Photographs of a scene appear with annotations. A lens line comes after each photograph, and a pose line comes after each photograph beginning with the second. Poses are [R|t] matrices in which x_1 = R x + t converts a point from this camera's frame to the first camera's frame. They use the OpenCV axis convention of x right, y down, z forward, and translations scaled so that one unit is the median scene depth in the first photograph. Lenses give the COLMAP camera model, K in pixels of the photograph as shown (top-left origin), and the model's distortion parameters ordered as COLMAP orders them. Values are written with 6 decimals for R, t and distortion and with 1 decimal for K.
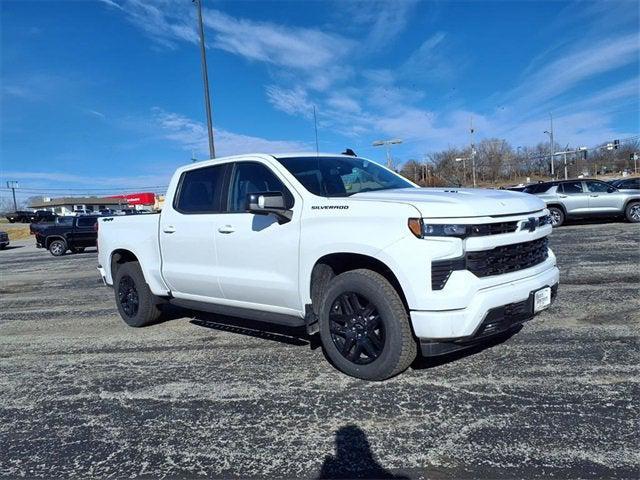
lens RADIAL K [[510.0, 0, 322.0], [0, 510.0, 239.7], [0, 0, 1]] dist [0.058726, -0.085922]
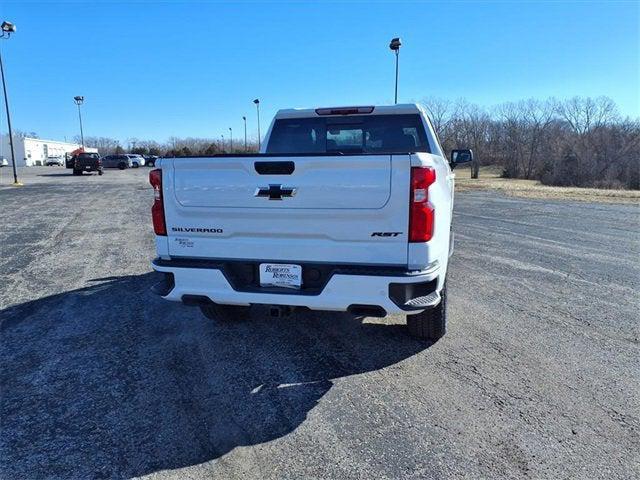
lens RADIAL K [[510.0, 0, 322.0], [0, 510.0, 239.7], [0, 0, 1]] dist [0.058726, -0.085922]
pose [[-0.487048, -0.057948, 0.871450, -1.385073], [0.101662, 0.987252, 0.122467, -0.062257], [-0.867438, 0.148240, -0.474948, 2.325391]]
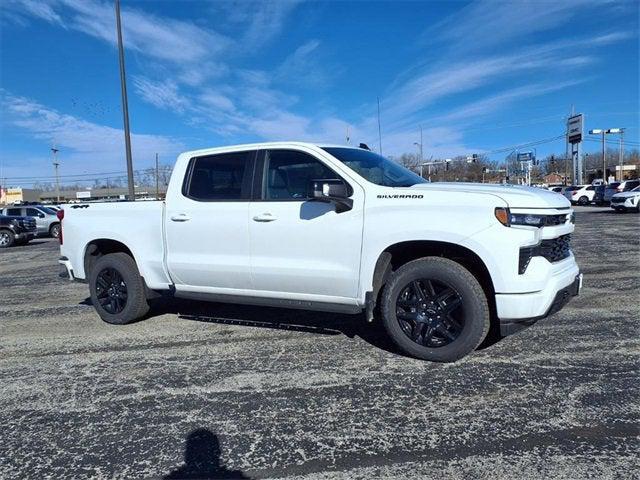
lens RADIAL K [[510.0, 0, 322.0], [0, 510.0, 239.7], [0, 0, 1]] dist [0.058726, -0.085922]
pose [[0.969082, 0.013644, 0.246360, -0.392545], [-0.013028, 0.999907, -0.004131, 0.030105], [-0.246393, 0.000793, 0.969170, 0.037866]]
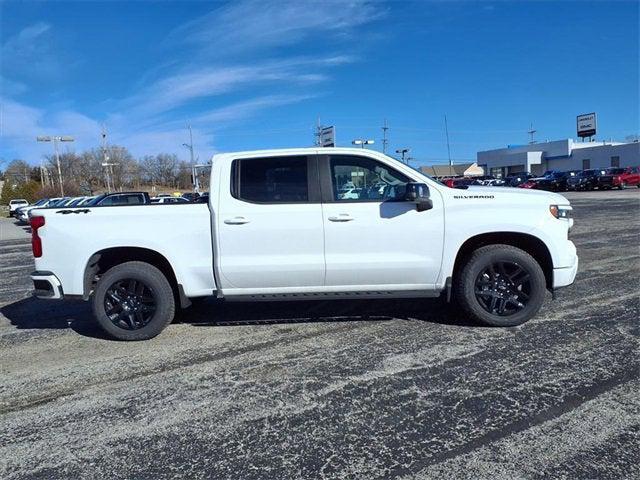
lens RADIAL K [[510.0, 0, 322.0], [0, 510.0, 239.7], [0, 0, 1]] dist [0.058726, -0.085922]
pose [[0.753043, -0.024219, 0.657525, -1.119646], [0.035208, 0.999374, -0.003512, 0.033804], [-0.657029, 0.025795, 0.753424, 0.292040]]
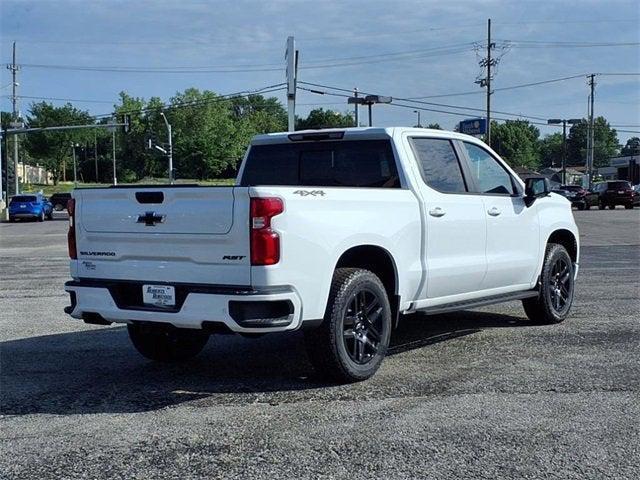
lens RADIAL K [[1003.6, 0, 320.0], [0, 1003.6, 240.0], [0, 0, 1]] dist [0.147859, -0.020166]
pose [[-0.174648, 0.029520, 0.984188, -2.418071], [0.083869, 0.996364, -0.015002, 0.040829], [-0.981053, 0.079923, -0.176489, 2.028121]]
